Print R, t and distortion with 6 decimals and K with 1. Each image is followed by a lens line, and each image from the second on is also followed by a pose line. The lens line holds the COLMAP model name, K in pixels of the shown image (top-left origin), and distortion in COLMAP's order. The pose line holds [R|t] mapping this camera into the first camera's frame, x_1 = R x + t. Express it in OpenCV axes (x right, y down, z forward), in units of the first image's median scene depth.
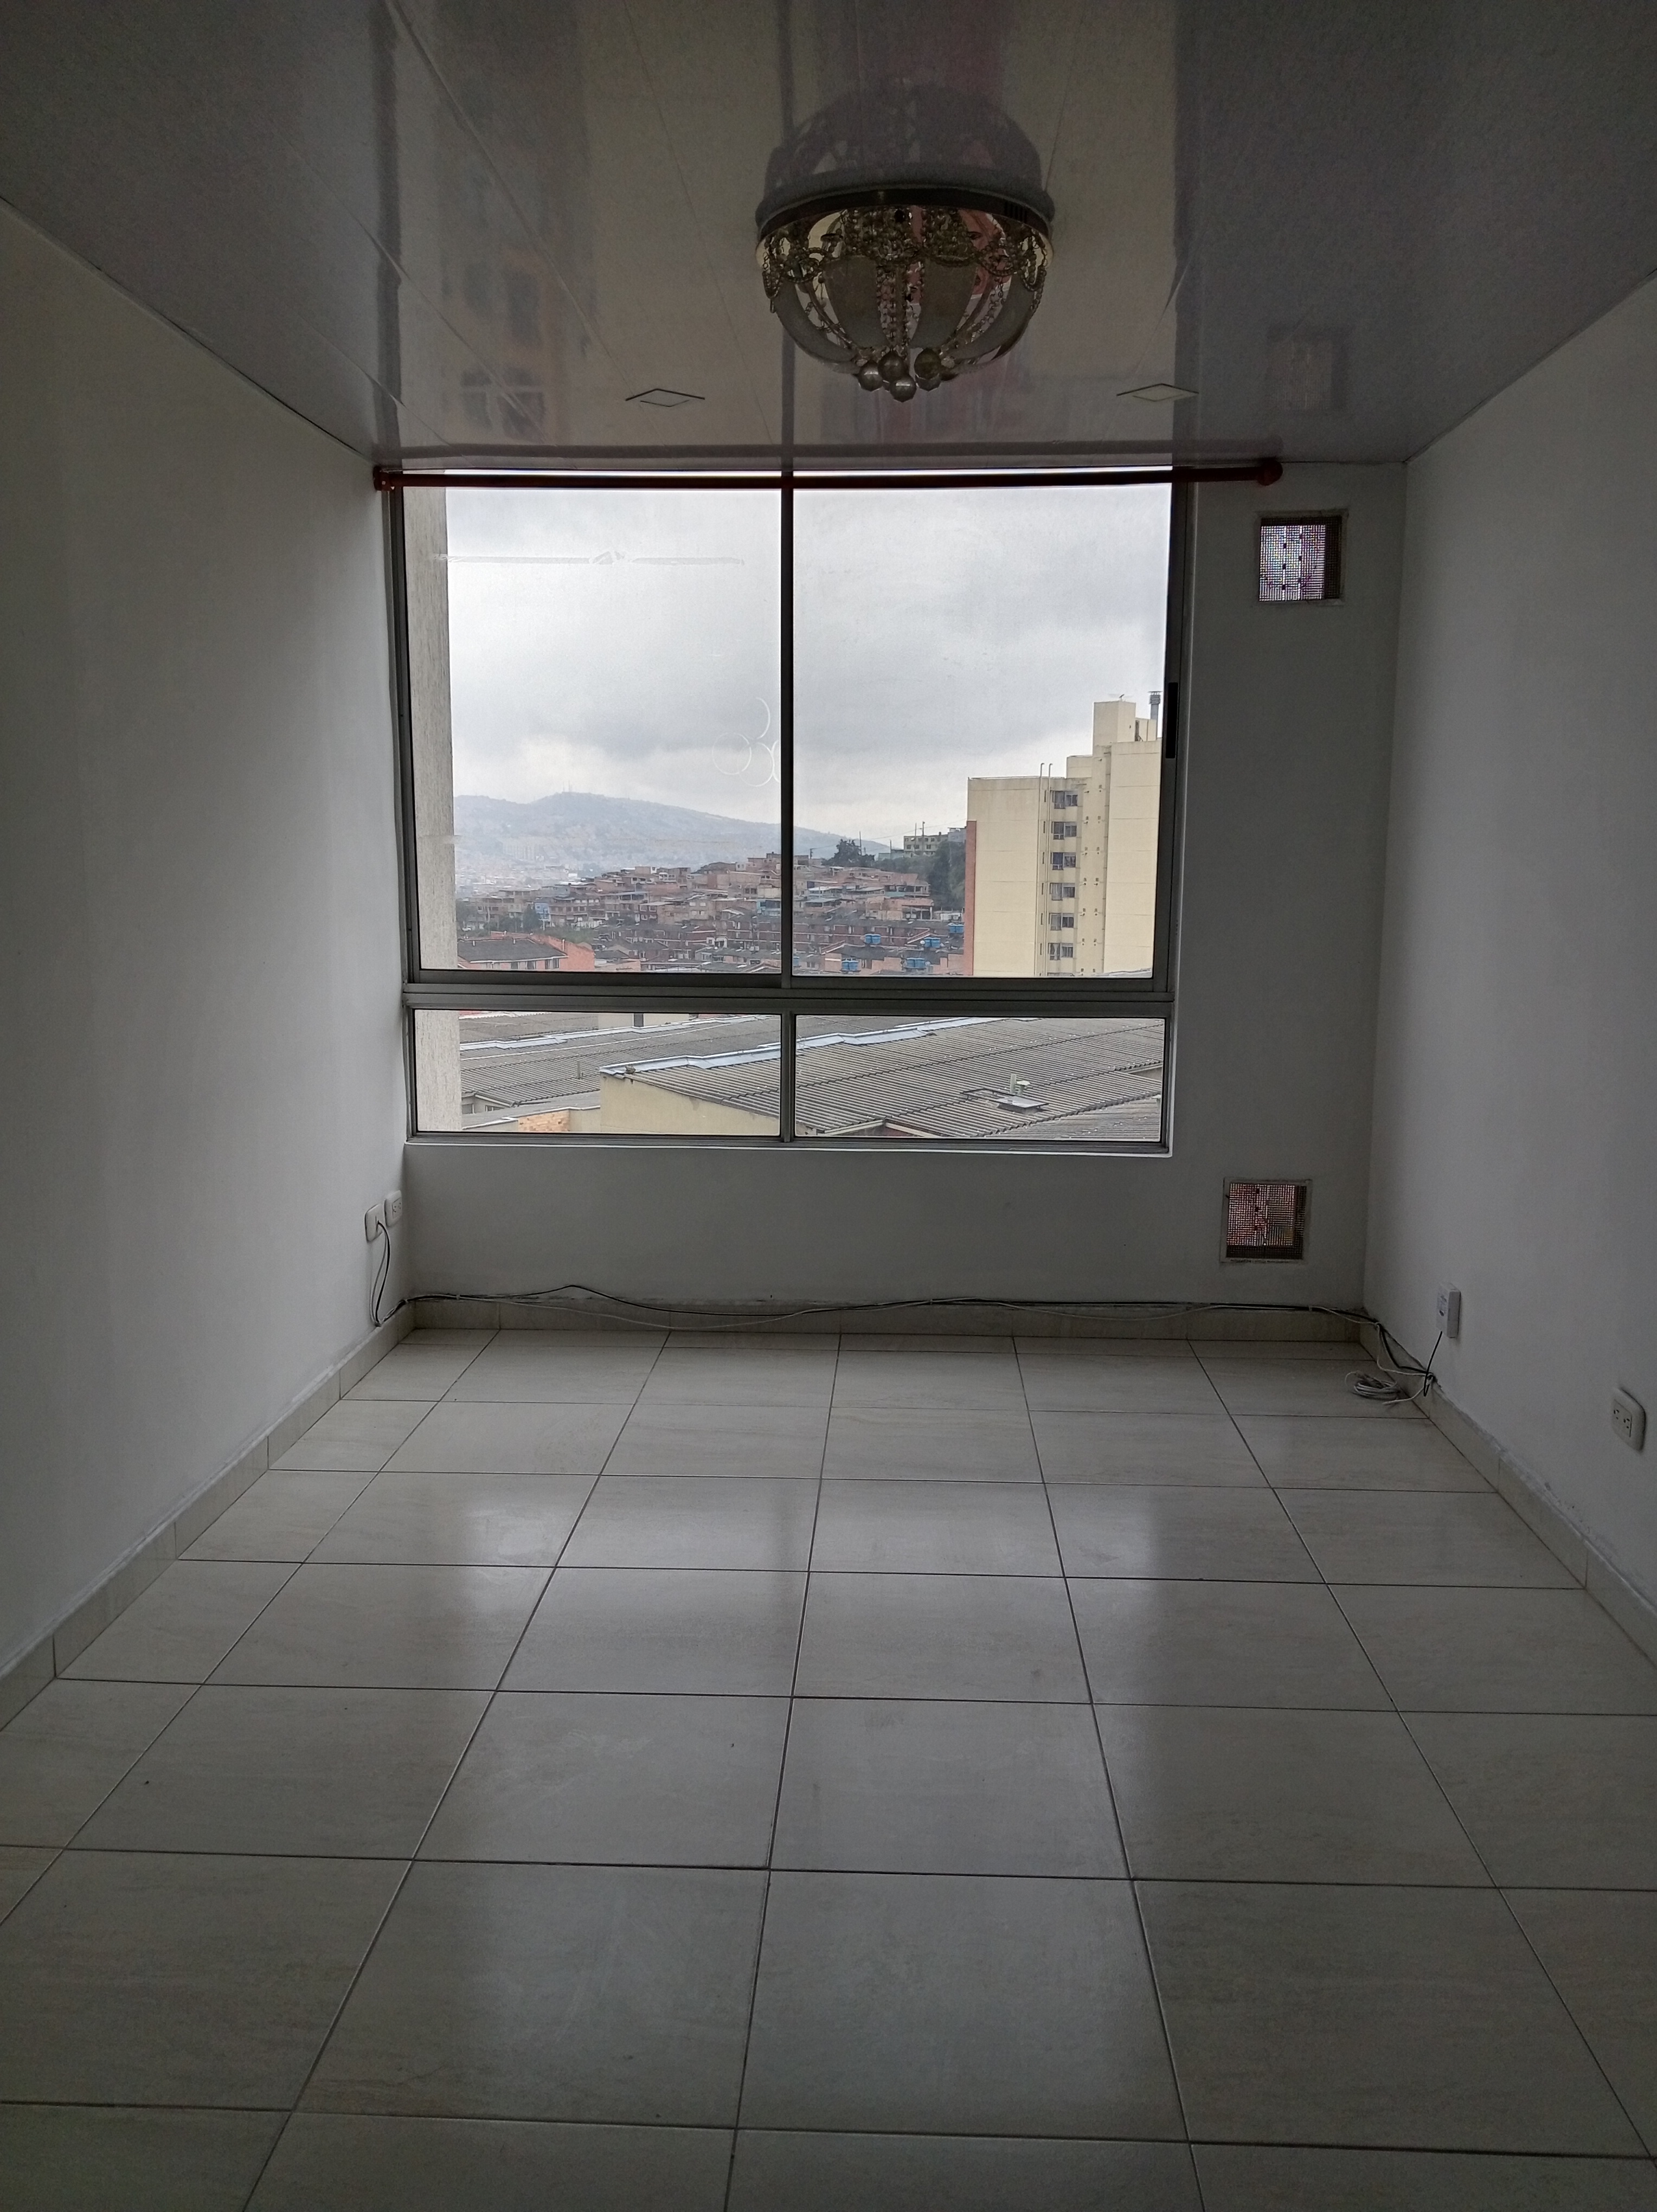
lens RADIAL K [[1743.2, 0, 834.2], [0, 1743.2, 1115.4], [0, 0, 1]] dist [0.187348, -0.416868]
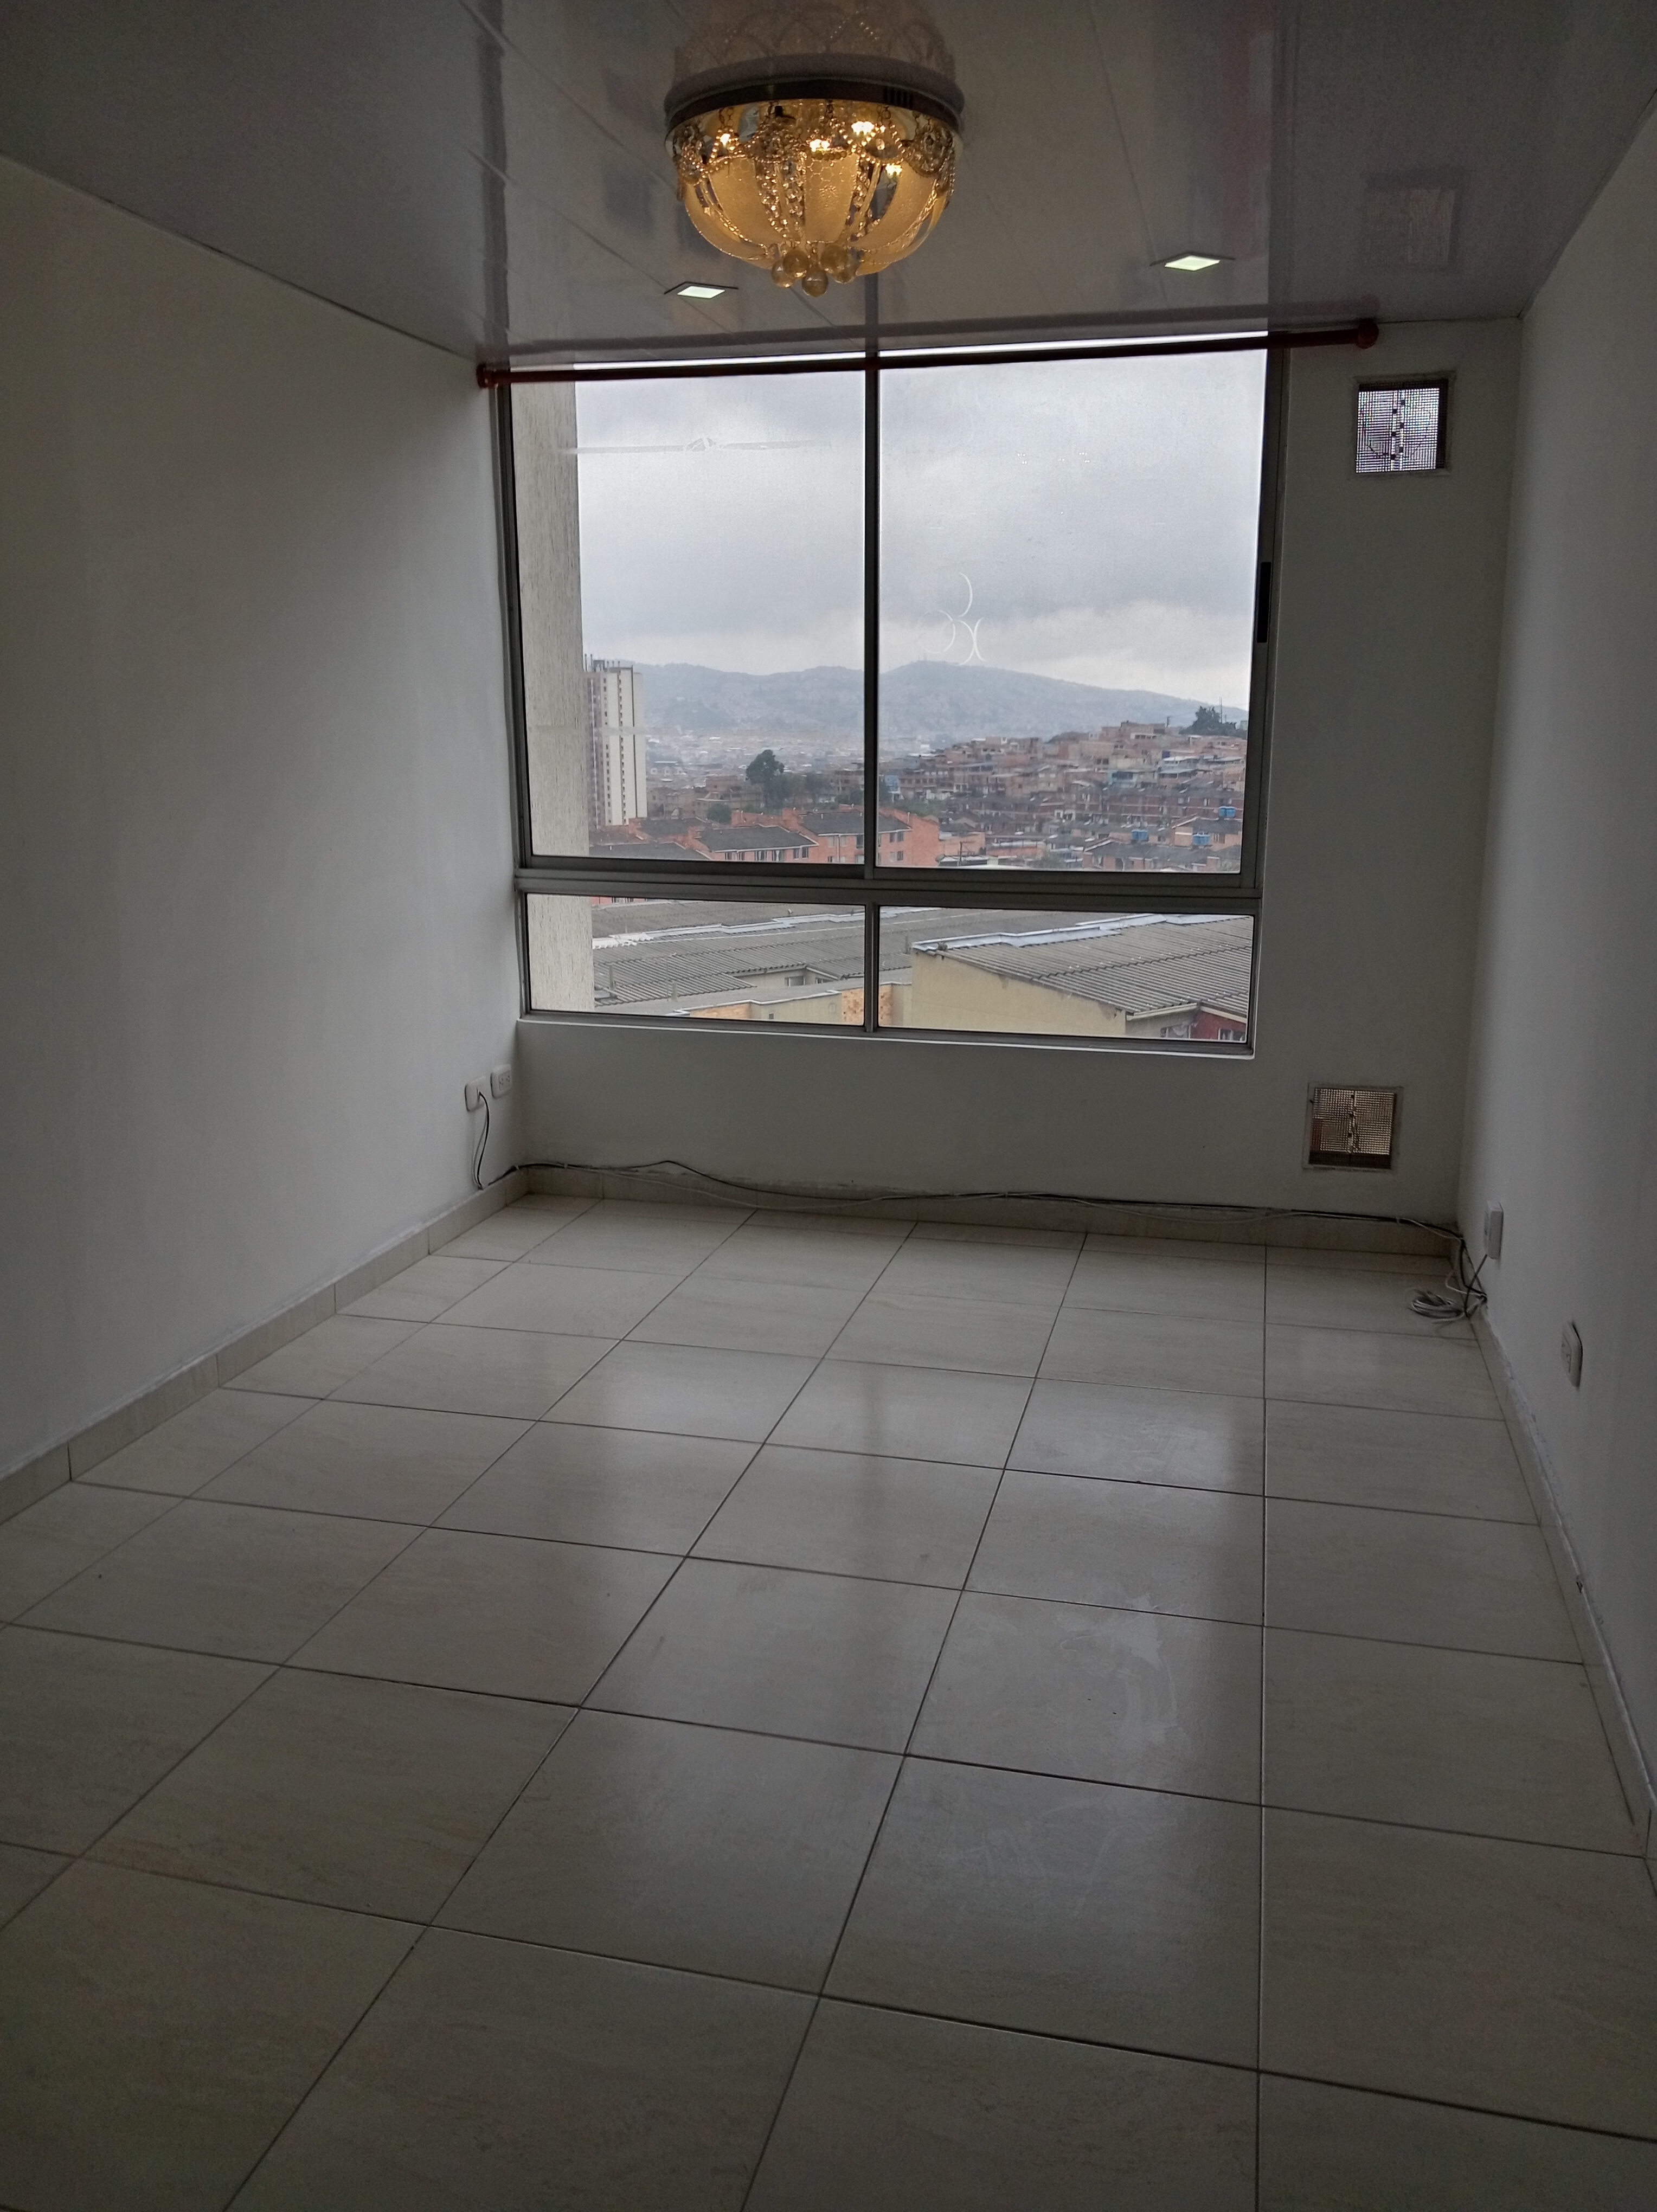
lens RADIAL K [[1735.0, 0, 830.0], [0, 1735.0, 1129.8], [0, 0, 1]] dist [0.168015, -0.359206]
pose [[0.979909, 0.043788, -0.194581, 0.128553], [-0.028141, 0.996197, 0.082463, -0.009256], [0.197452, -0.075330, 0.977414, -0.000425]]
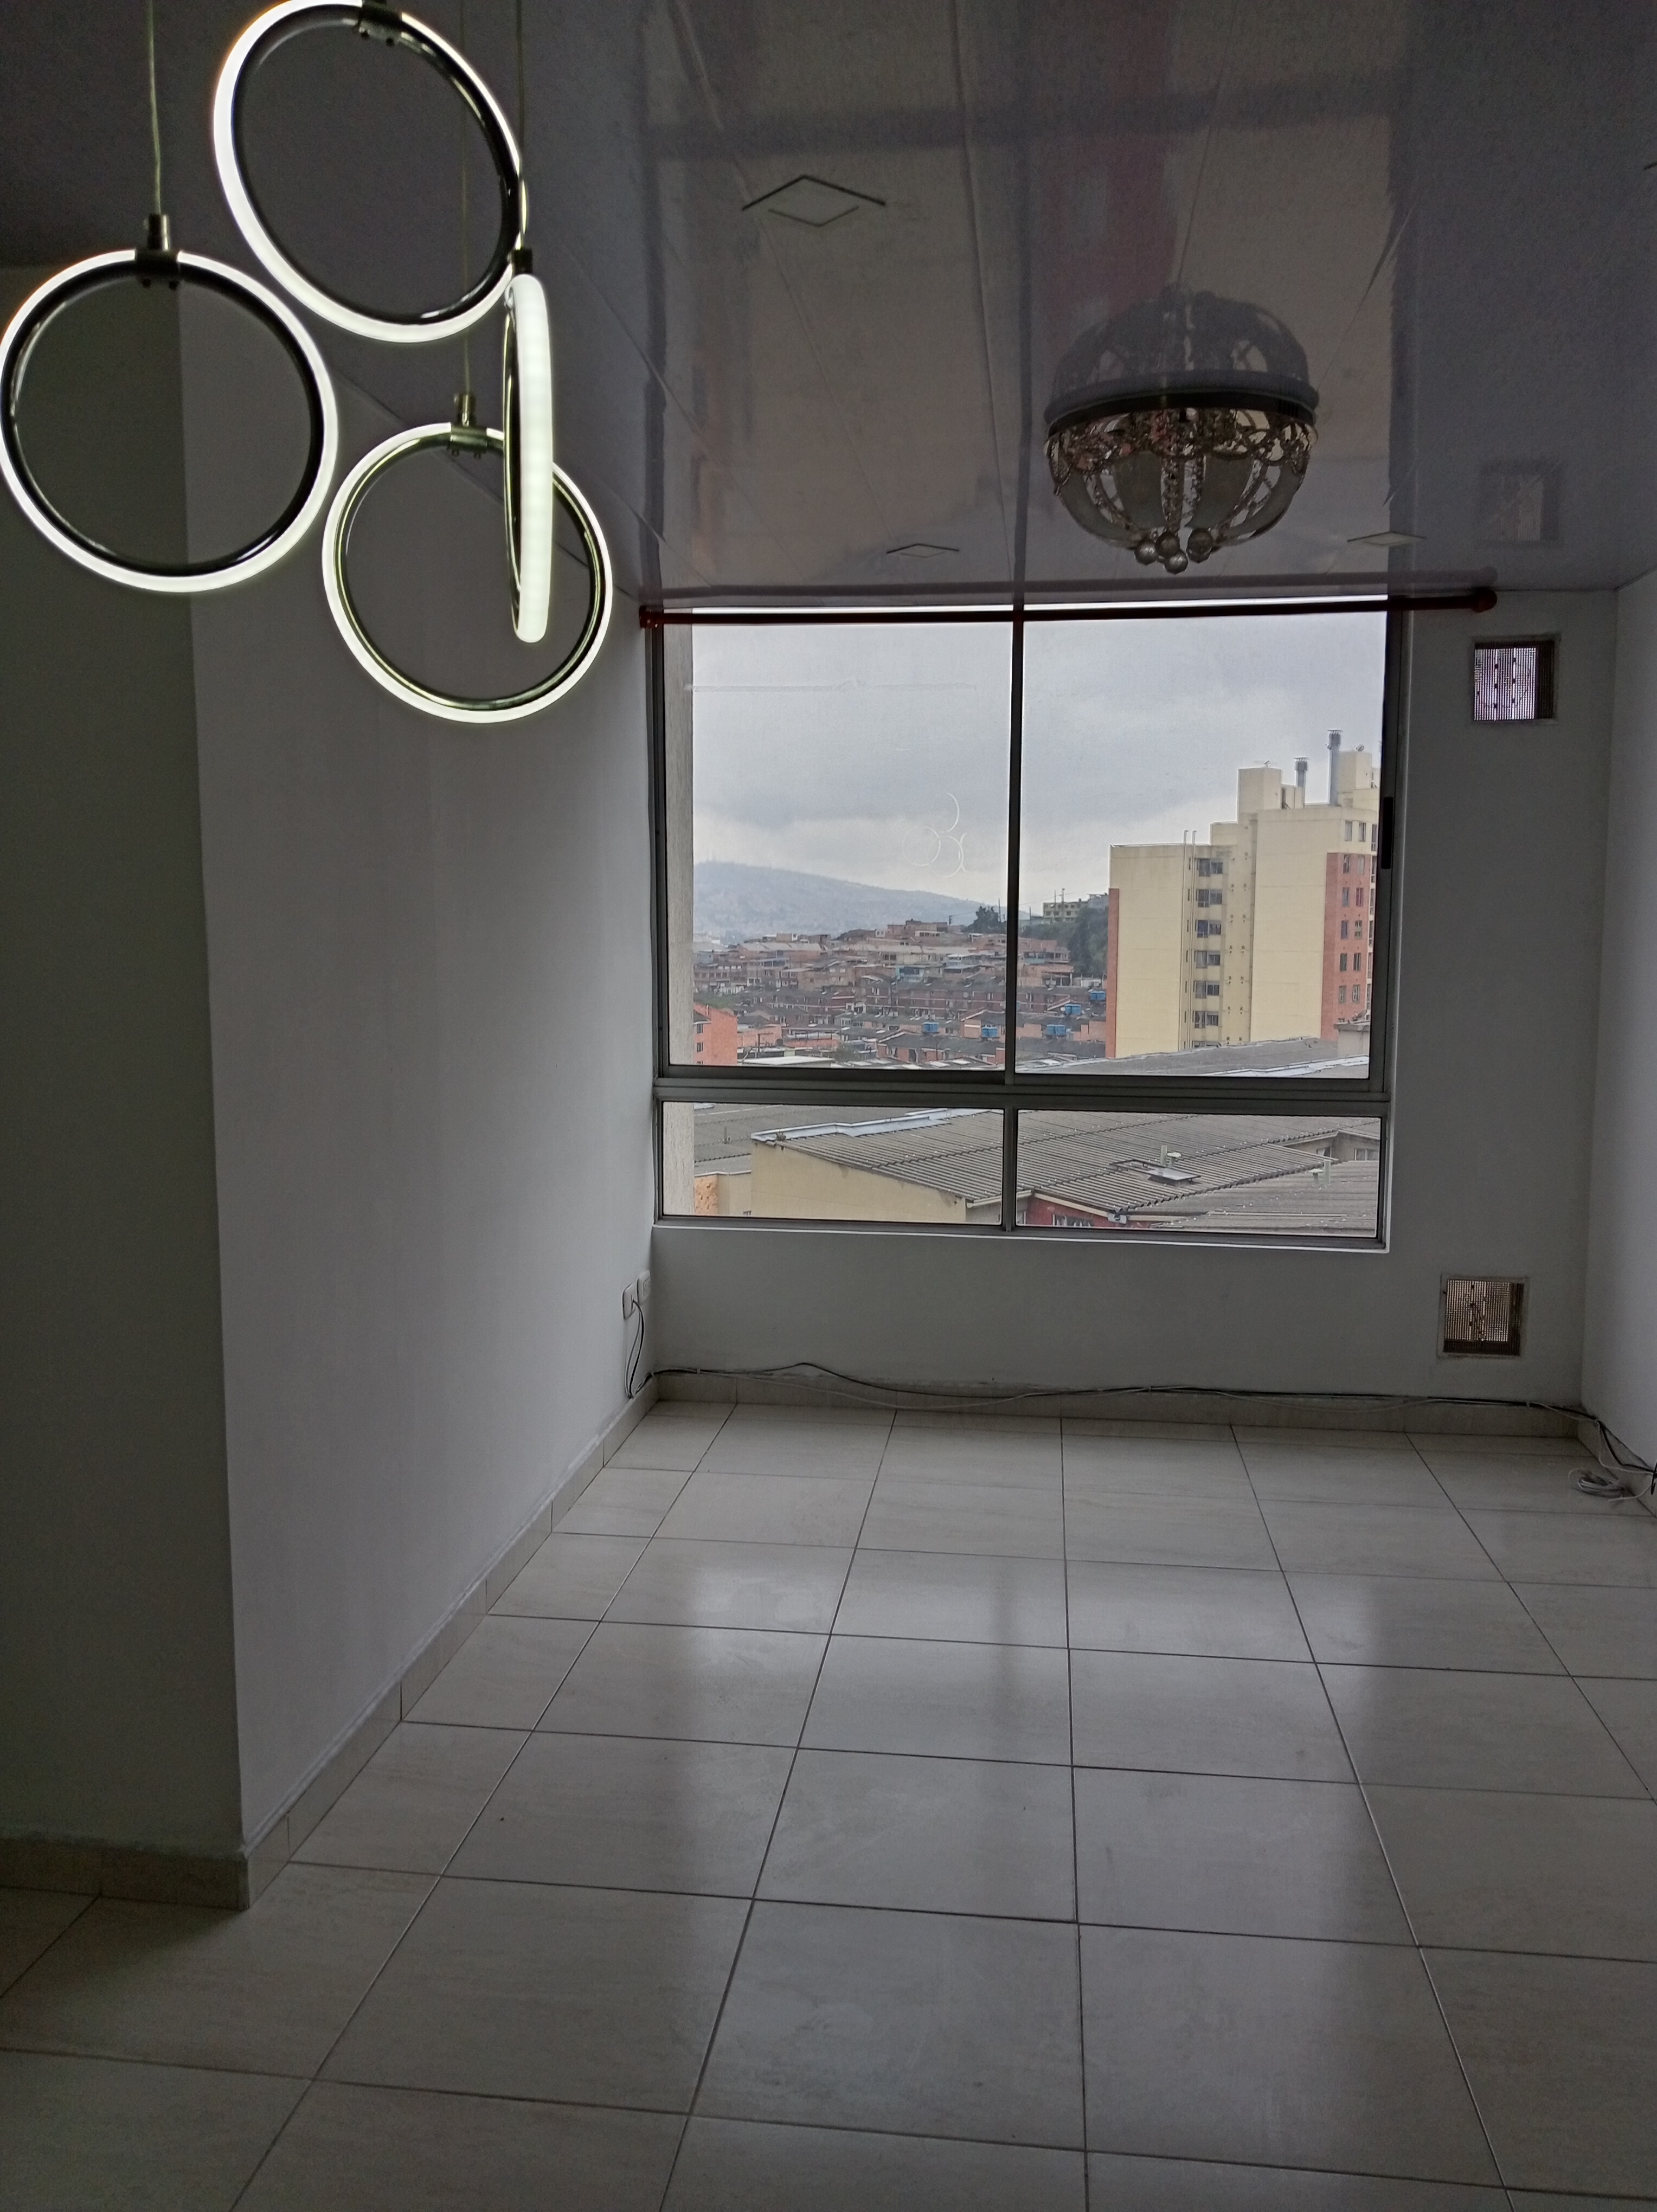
lens RADIAL K [[1743.5, 0, 828.5], [0, 1743.5, 1106.0], [0, 0, 1]] dist [0.160657, -0.354675]
pose [[0.996668, 0.009301, -0.081033, -0.043572], [-0.012731, 0.999040, -0.041915, -0.012270], [0.080565, 0.042807, 0.995830, -0.049260]]
